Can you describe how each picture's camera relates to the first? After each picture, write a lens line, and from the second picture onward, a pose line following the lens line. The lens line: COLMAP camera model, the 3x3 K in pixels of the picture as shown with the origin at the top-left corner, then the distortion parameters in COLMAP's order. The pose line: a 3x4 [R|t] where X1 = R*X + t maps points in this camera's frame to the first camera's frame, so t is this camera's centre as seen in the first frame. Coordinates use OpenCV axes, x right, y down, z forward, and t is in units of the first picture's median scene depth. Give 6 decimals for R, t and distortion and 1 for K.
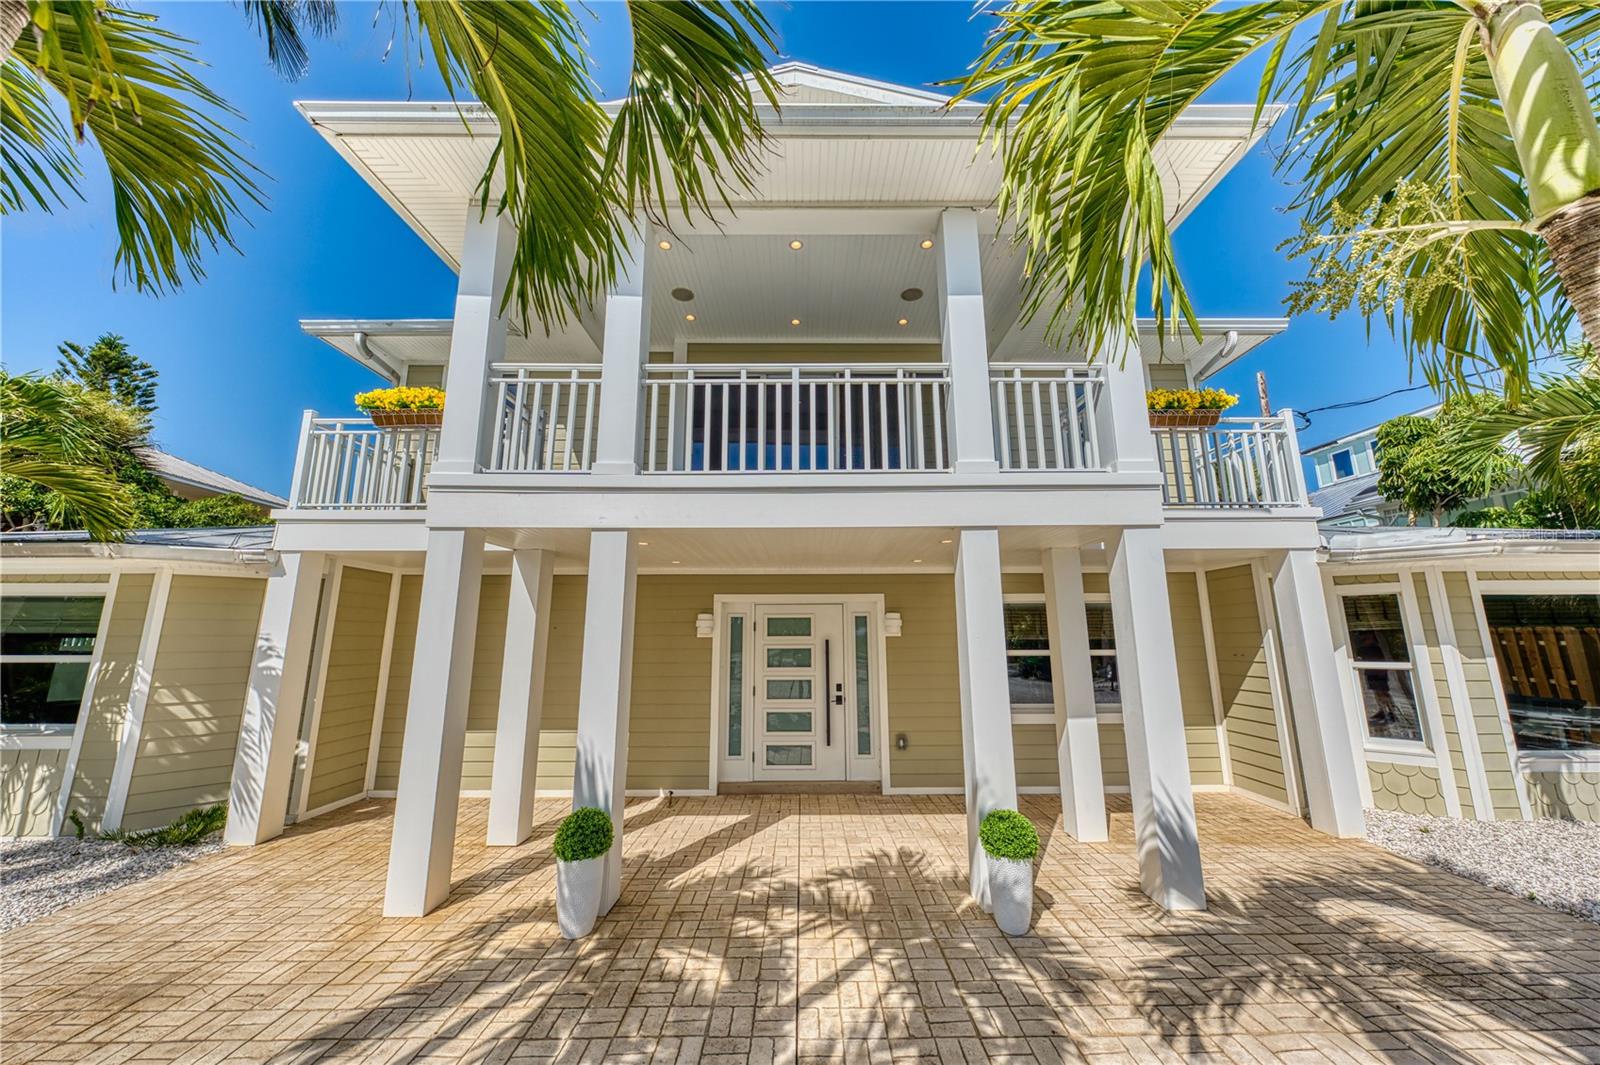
lens RADIAL K [[545.1, 0, 804.6], [0, 545.1, 535.7], [0, 0, 1]] dist [-0.005928, 0.001242]
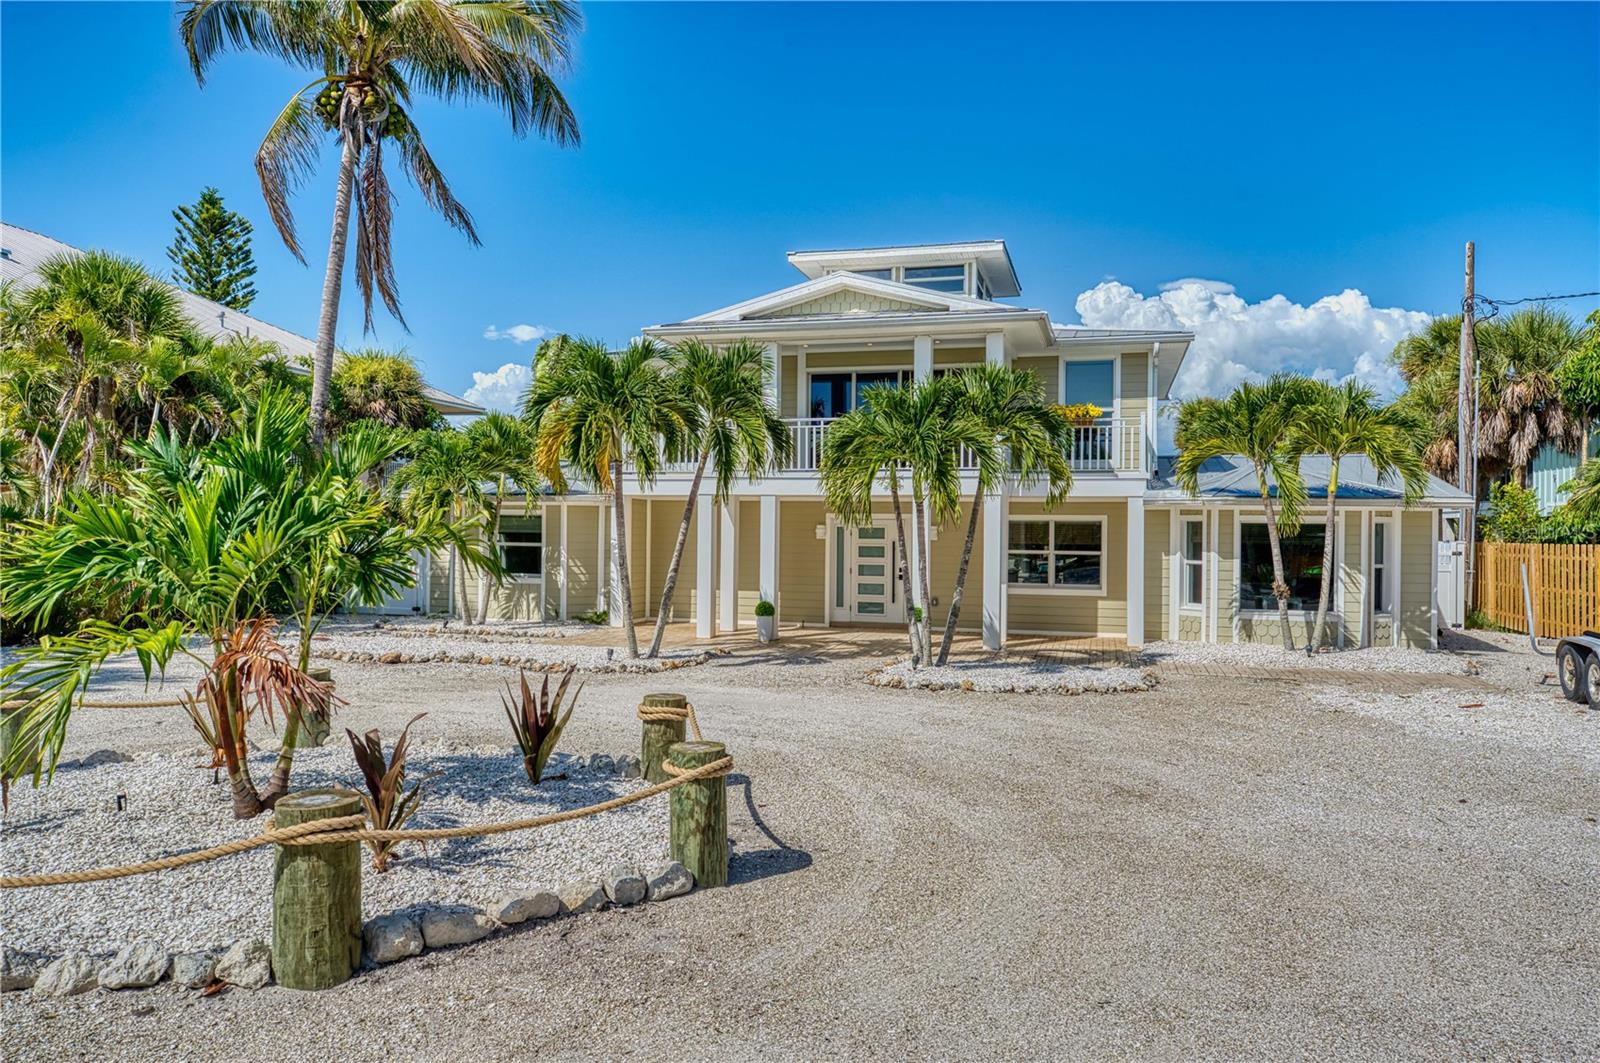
lens RADIAL K [[1082.5, 0, 800.0], [0, 1082.5, 531.5], [0, 0, 1]] dist [0.002691, -0.000272]
pose [[0.958521, 0.014785, -0.284640, 0.886878], [0.038902, 0.982522, 0.182038, -0.560808], [0.282356, -0.185560, 0.941192, -2.713833]]
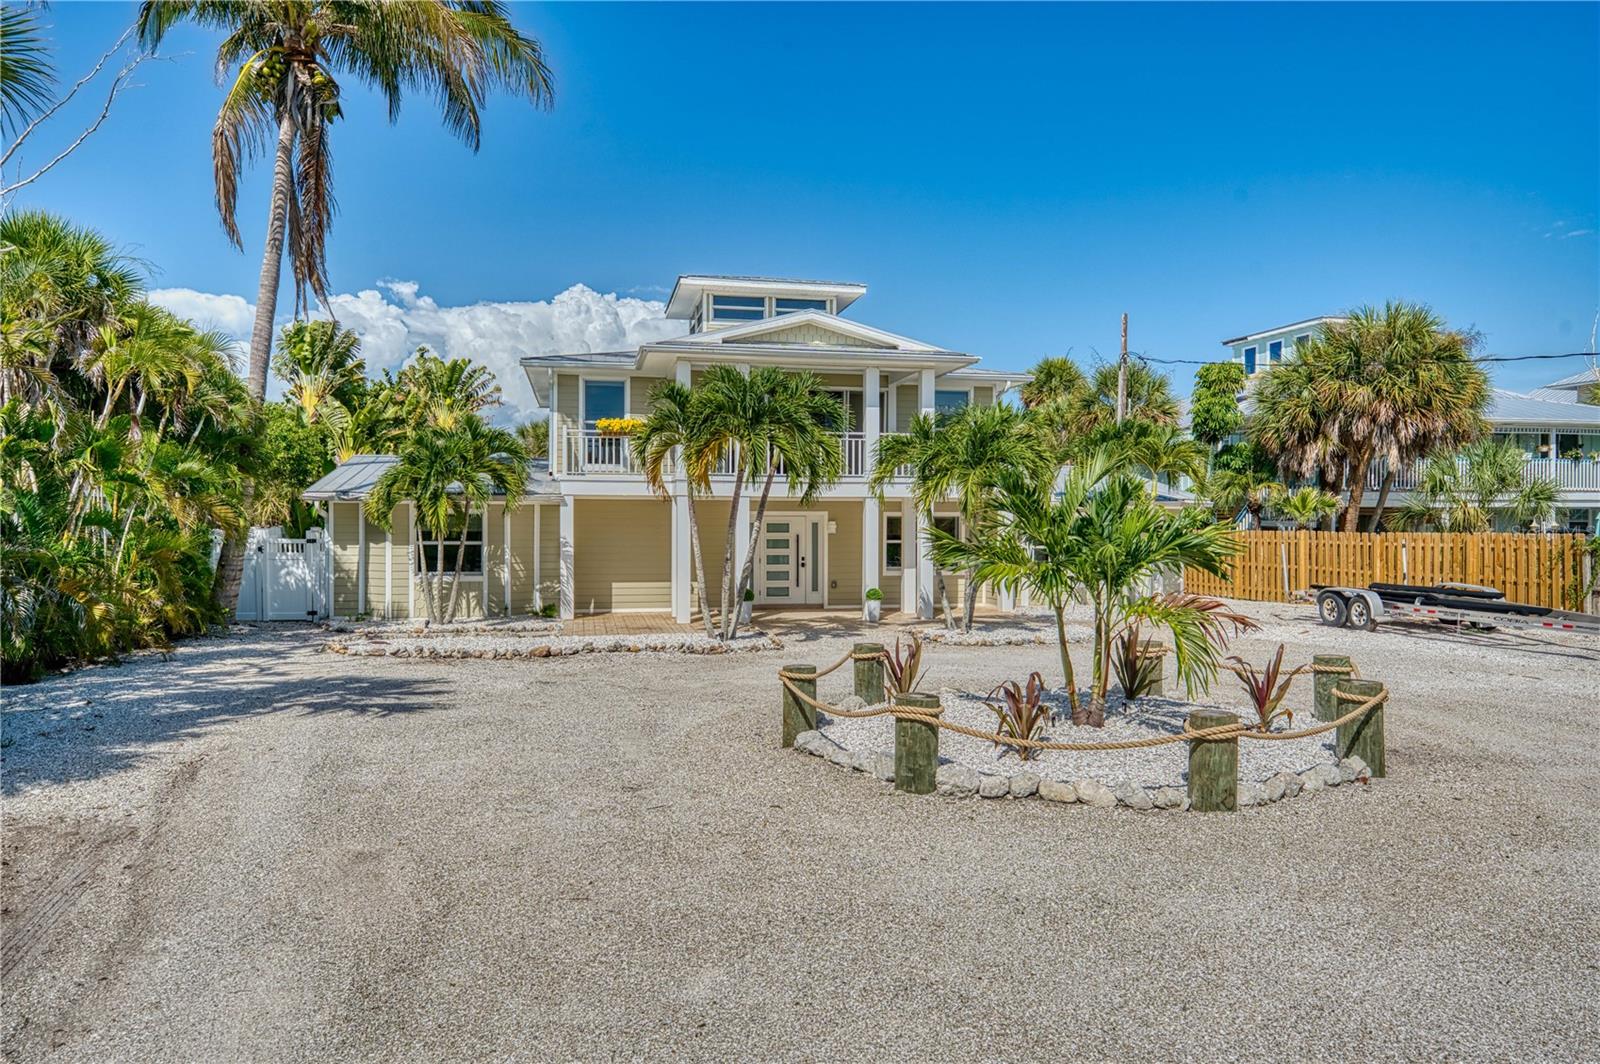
lens RADIAL K [[1082.5, 0, 800.0], [0, 1082.5, 532.0], [0, 0, 1]] dist [0.002691, -0.000272]
pose [[0.980016, 0.003780, 0.198885, -0.906891], [-0.042886, 0.980322, 0.192692, -0.707260], [-0.194243, -0.197370, 0.960893, -3.405352]]
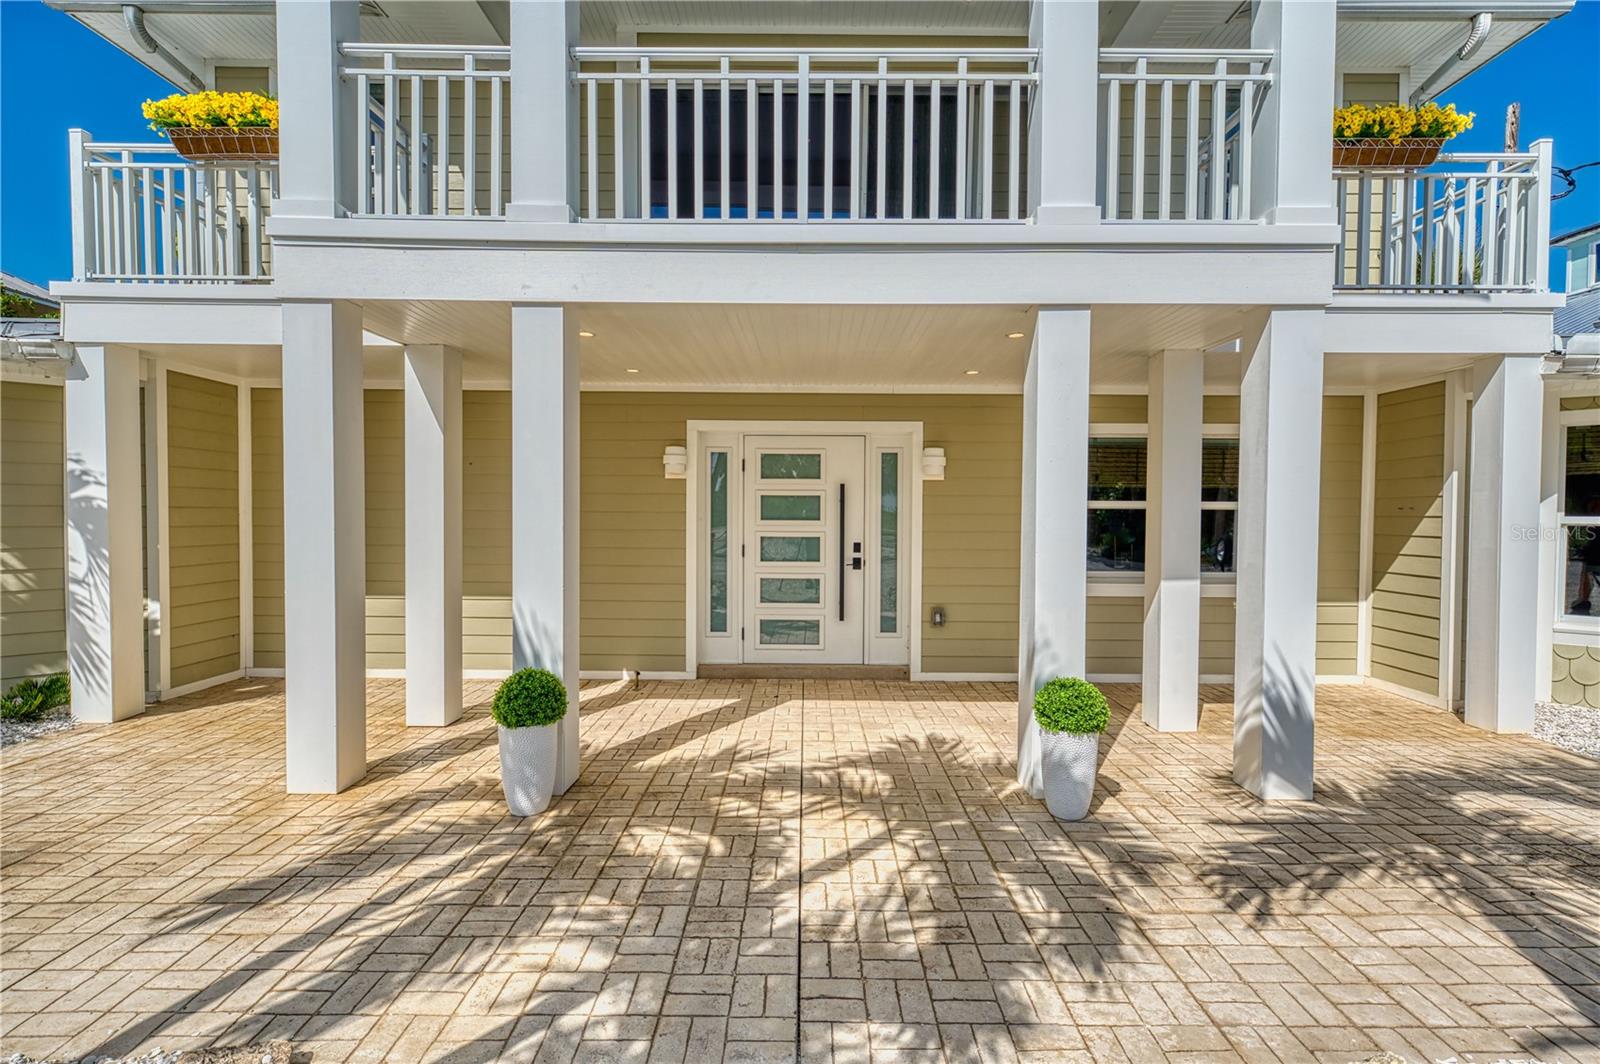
lens RADIAL K [[755.2, 0, 804.6], [0, 755.2, 531.0], [0, 0, 1]] dist [0.001560, 0.000373]
pose [[0.999918, 0.010987, -0.006600, -0.002714], [-0.009384, 0.978319, 0.206892, 0.055276], [0.008730, -0.206813, 0.978341, -0.009767]]
